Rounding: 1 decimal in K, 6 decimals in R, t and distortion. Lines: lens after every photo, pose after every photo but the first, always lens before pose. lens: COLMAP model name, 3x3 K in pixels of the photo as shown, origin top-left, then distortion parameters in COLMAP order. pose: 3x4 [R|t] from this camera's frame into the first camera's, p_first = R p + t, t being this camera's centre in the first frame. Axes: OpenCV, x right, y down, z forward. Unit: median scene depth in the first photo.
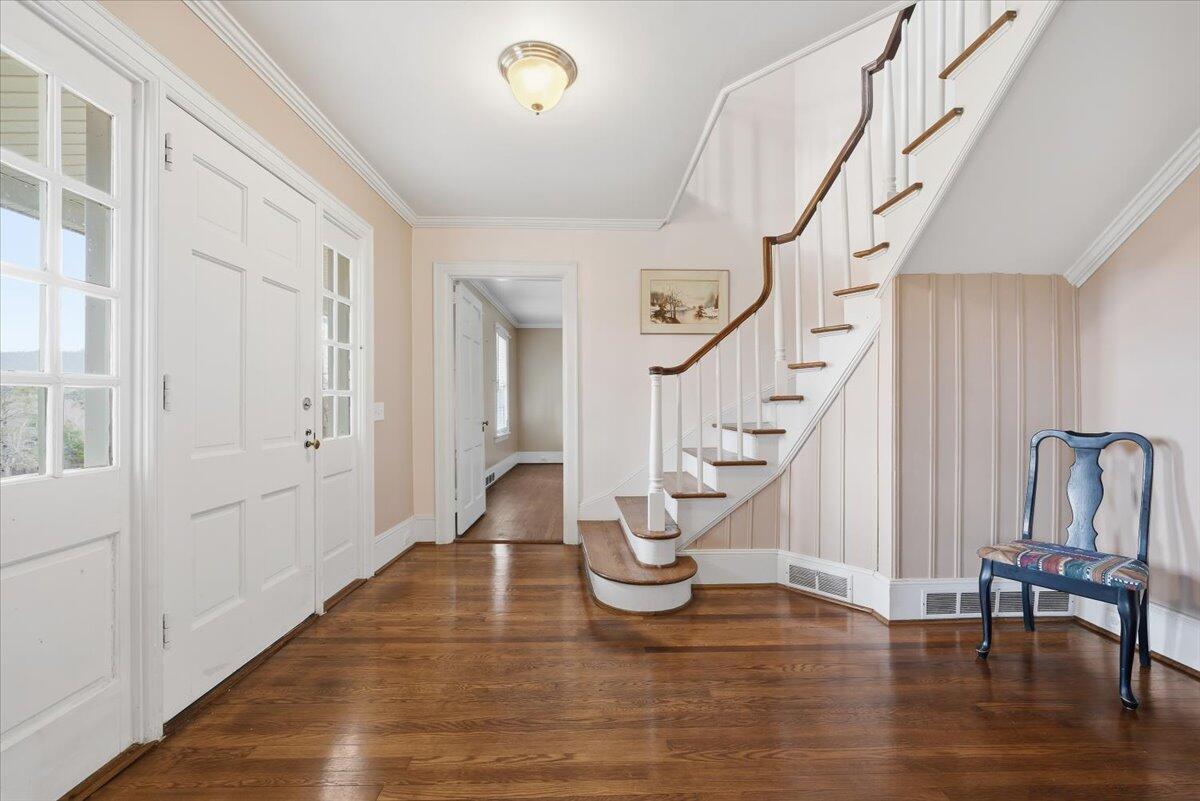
lens RADIAL K [[481.0, 0, 599.2], [0, 481.0, 405.0], [0, 0, 1]] dist [-0.021888, 0.000199]
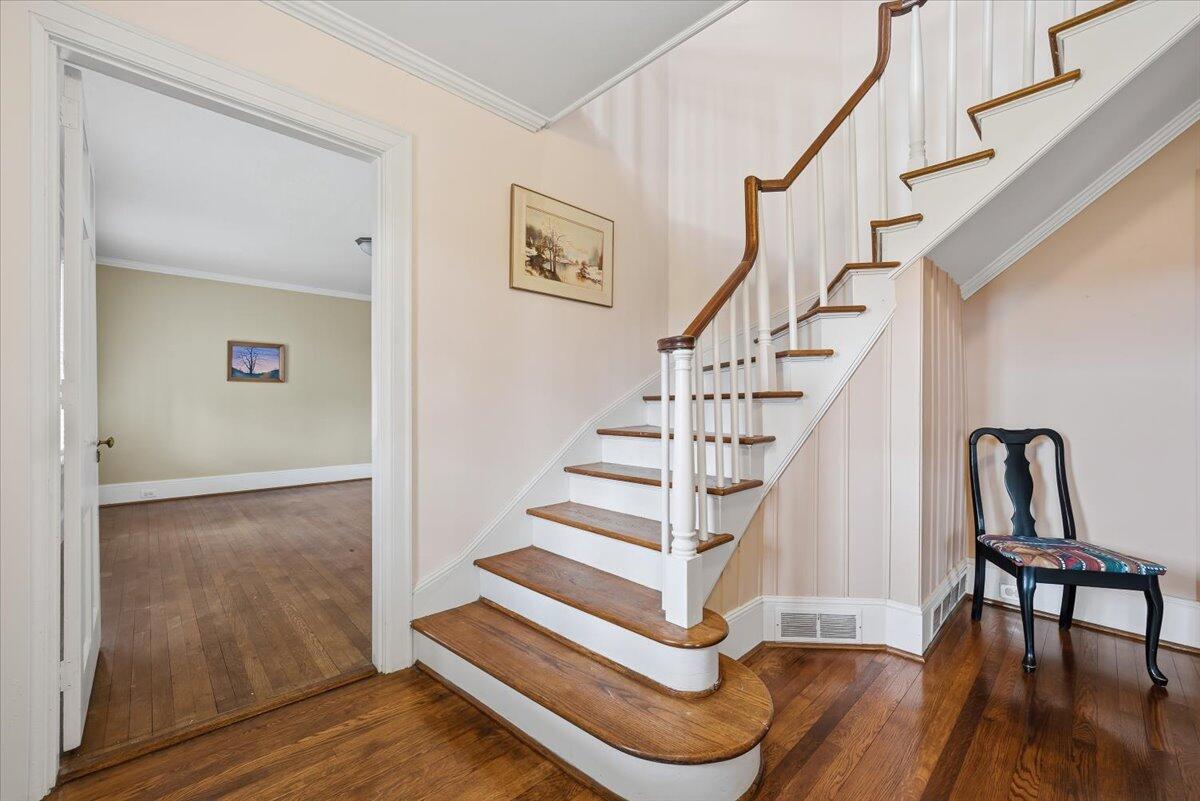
lens RADIAL K [[481.0, 0, 599.2], [0, 481.0, 405.0], [0, 0, 1]] dist [-0.021888, 0.000199]
pose [[0.741199, 0.000788, 0.671285, -0.321291], [-0.003086, 0.999993, 0.002234, 0.000717], [-0.671278, -0.003727, 0.741196, 0.616377]]
